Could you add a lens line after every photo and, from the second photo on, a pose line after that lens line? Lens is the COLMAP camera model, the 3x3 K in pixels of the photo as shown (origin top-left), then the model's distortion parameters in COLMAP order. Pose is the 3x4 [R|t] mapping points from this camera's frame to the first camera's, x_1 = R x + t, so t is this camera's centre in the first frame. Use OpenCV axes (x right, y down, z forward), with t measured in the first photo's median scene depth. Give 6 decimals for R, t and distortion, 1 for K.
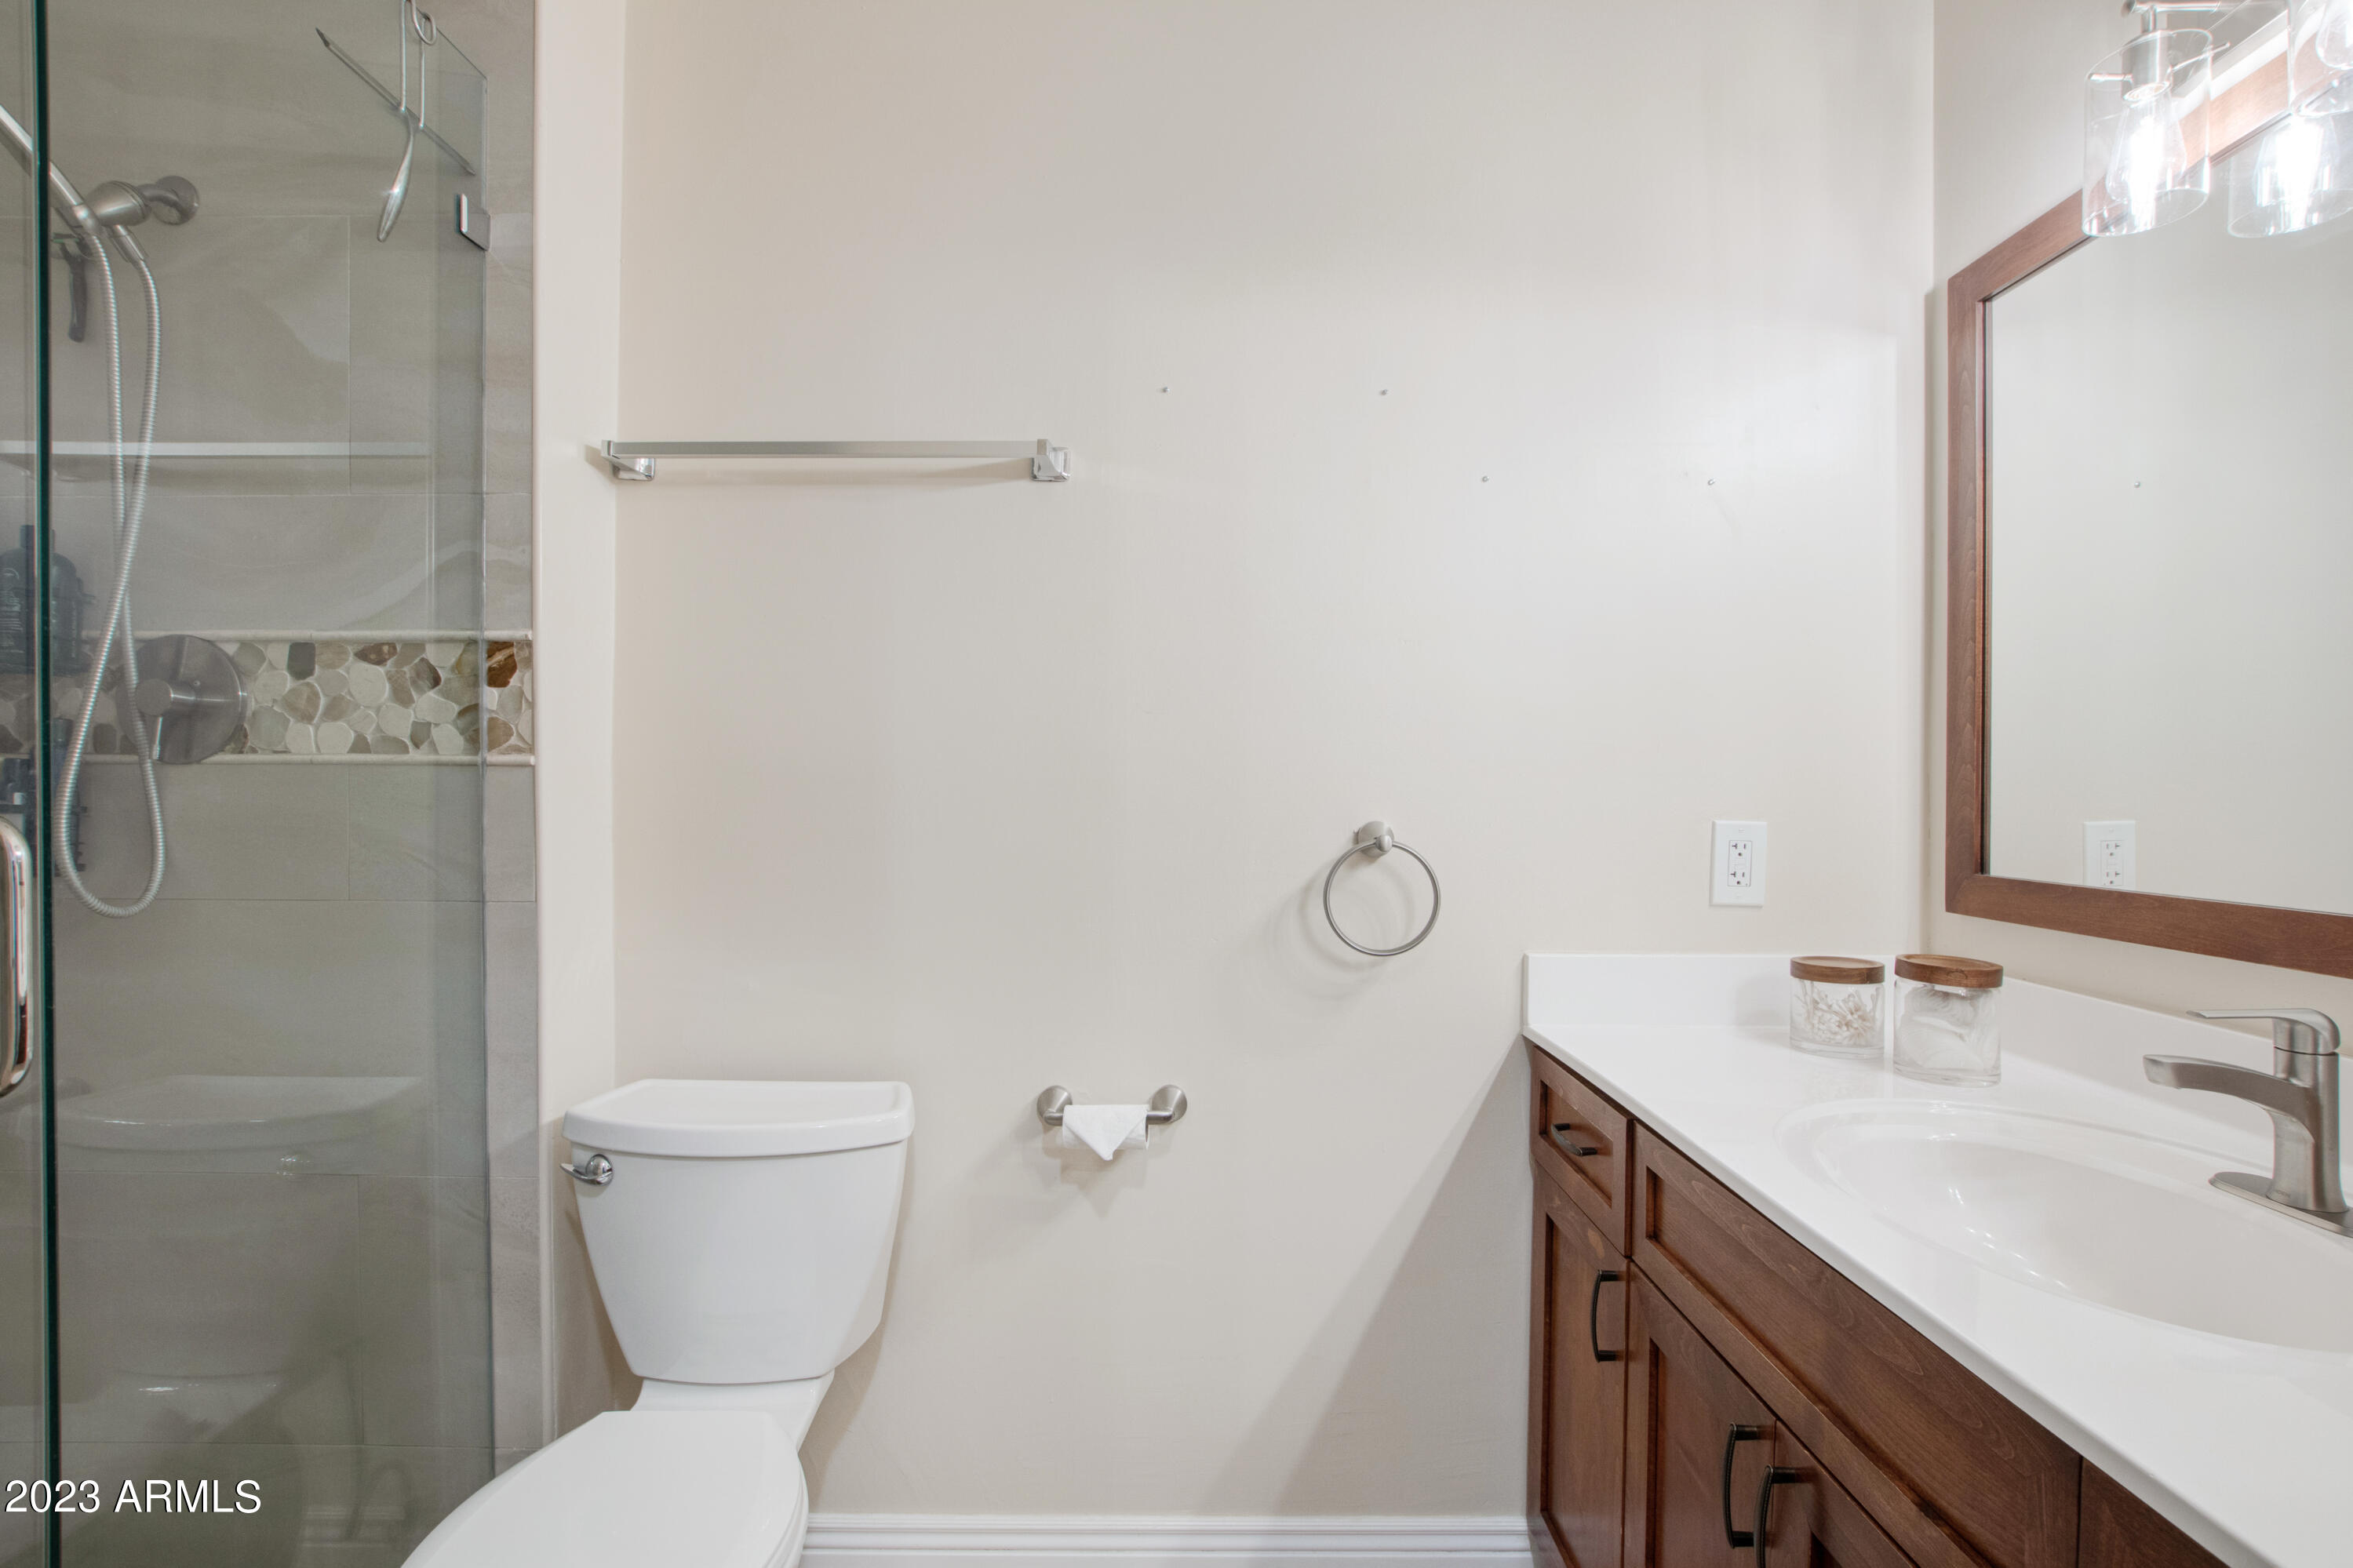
lens RADIAL K [[1110.1, 0, 1184.8], [0, 1110.1, 789.3], [0, 0, 1]] dist [-0.025298, 0.005420]
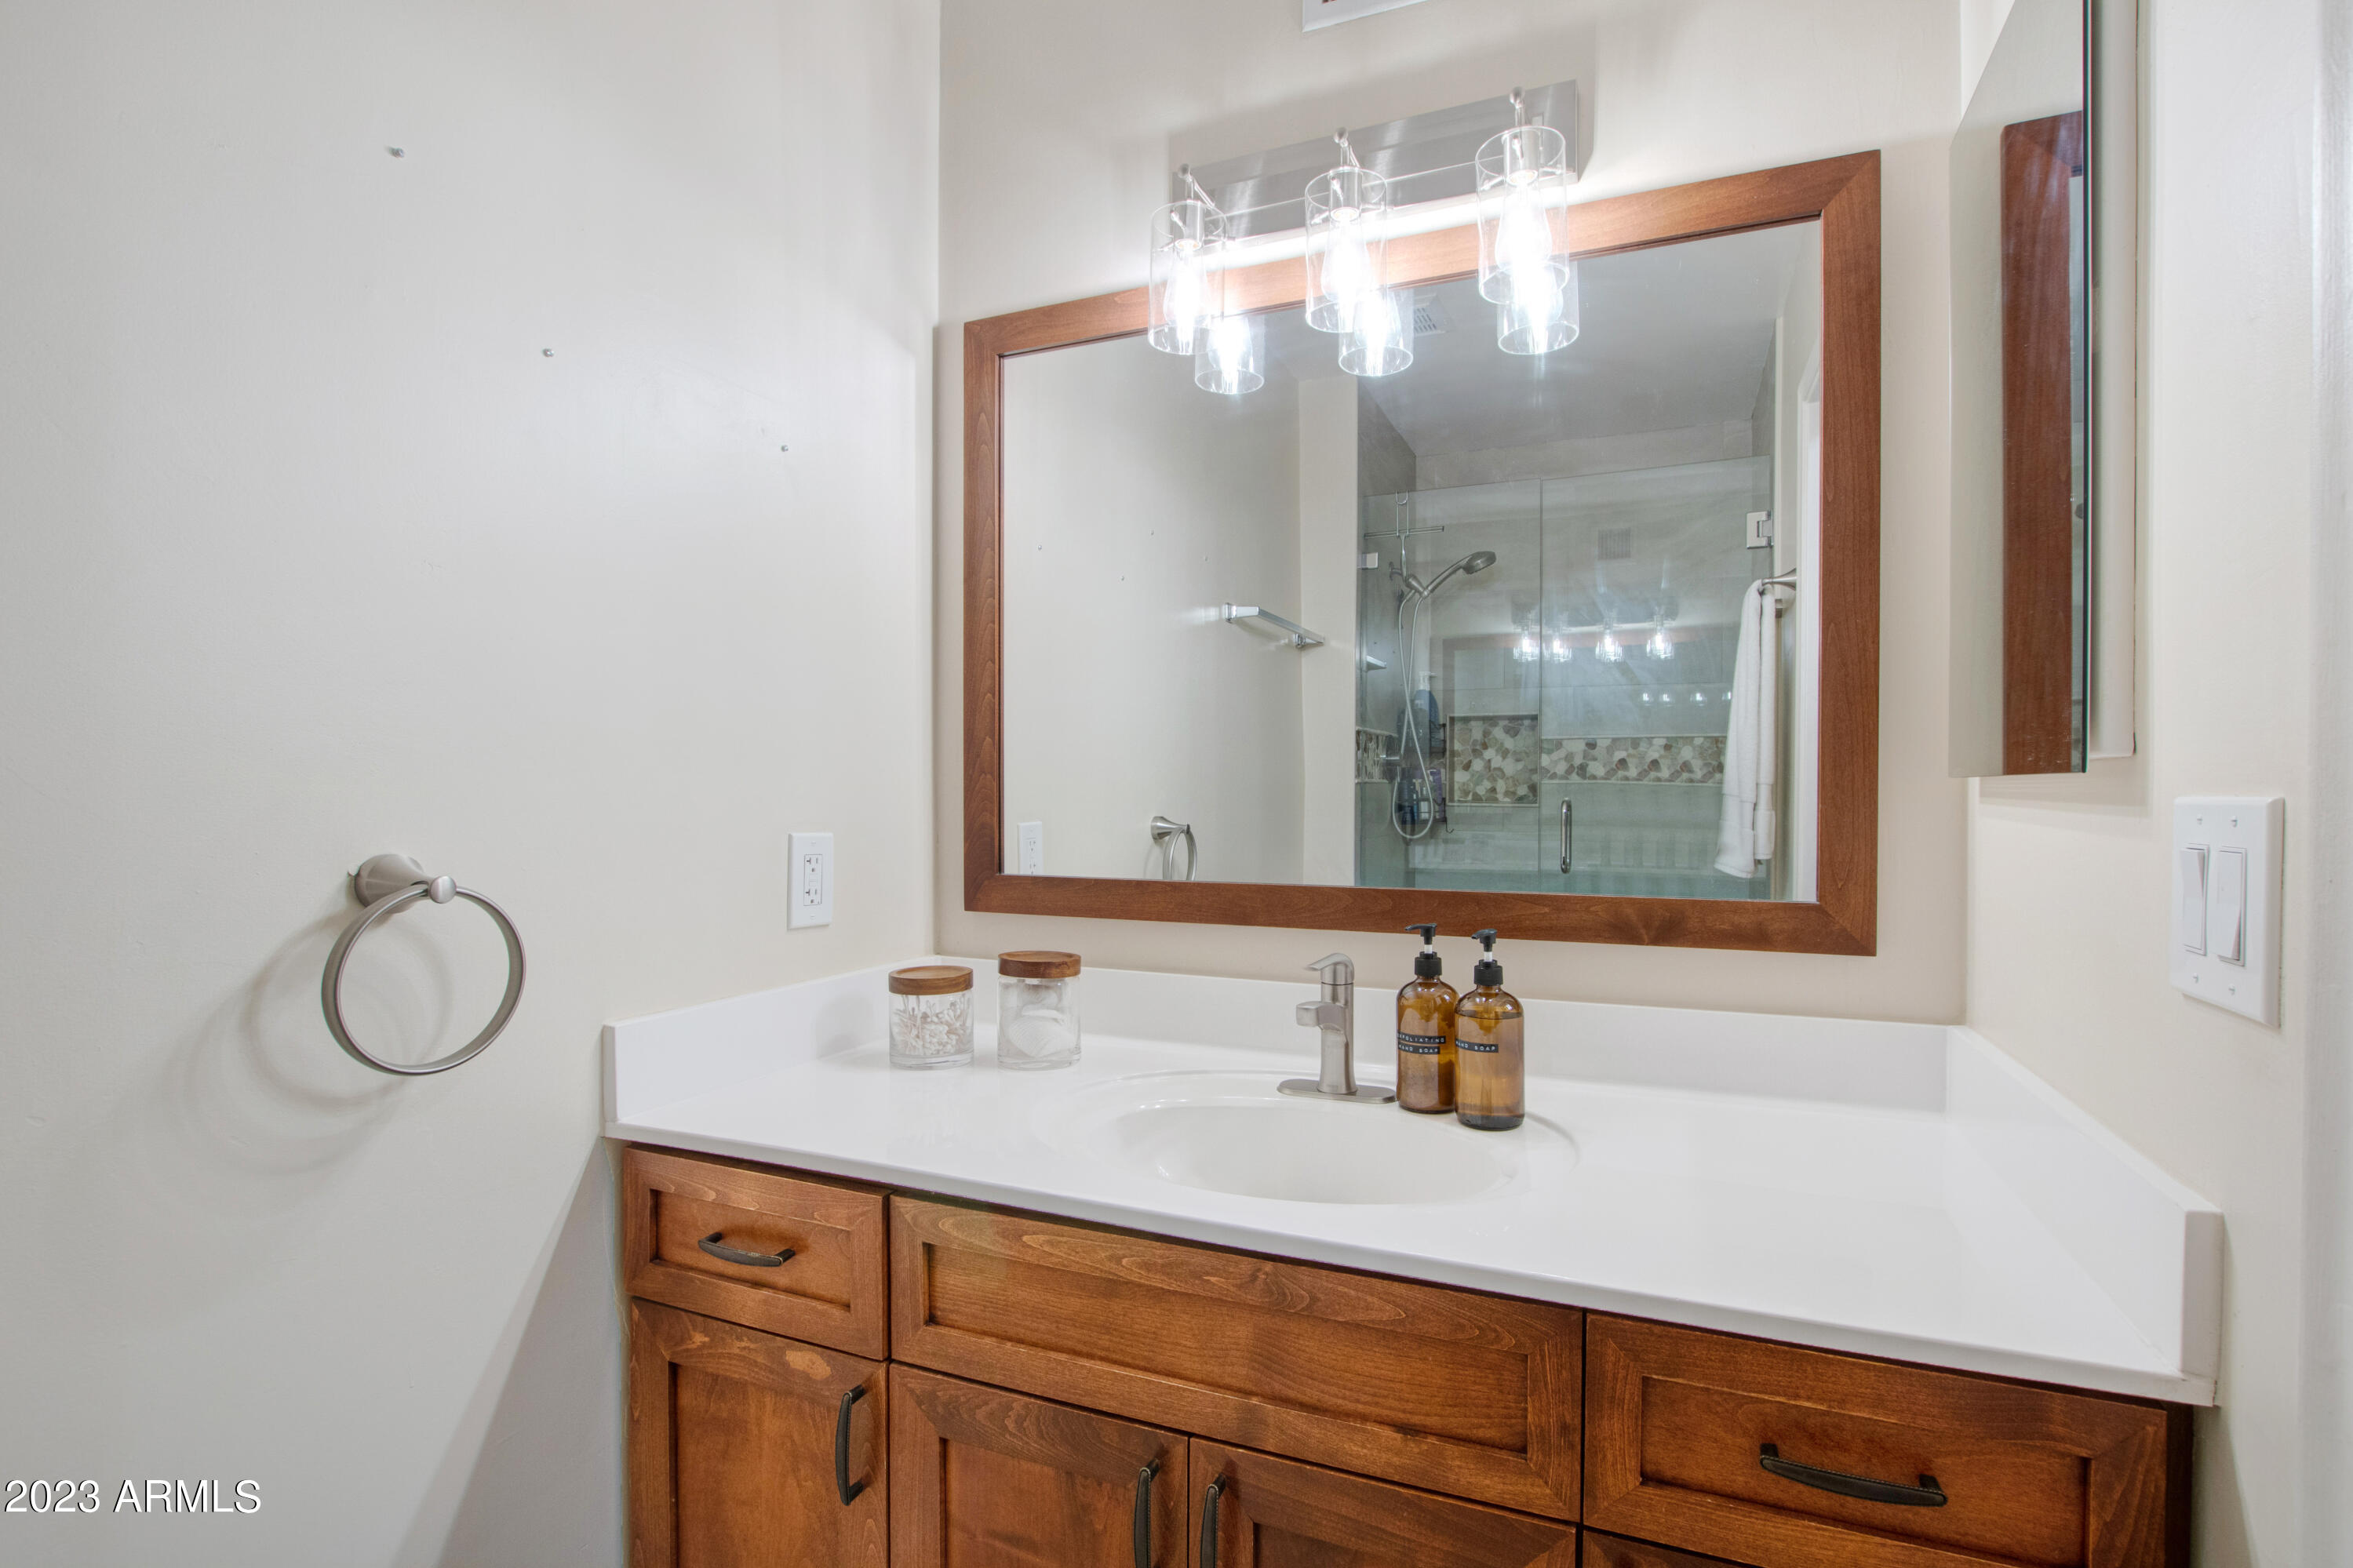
lens RADIAL K [[1110.1, 0, 1179.8], [0, 1110.1, 805.5], [0, 0, 1]] dist [-0.025298, 0.005420]
pose [[0.370322, -0.010997, 0.928838, -0.249288], [-0.000492, 0.999927, 0.012035, -0.005113], [-0.928903, -0.004914, 0.370290, 0.419750]]
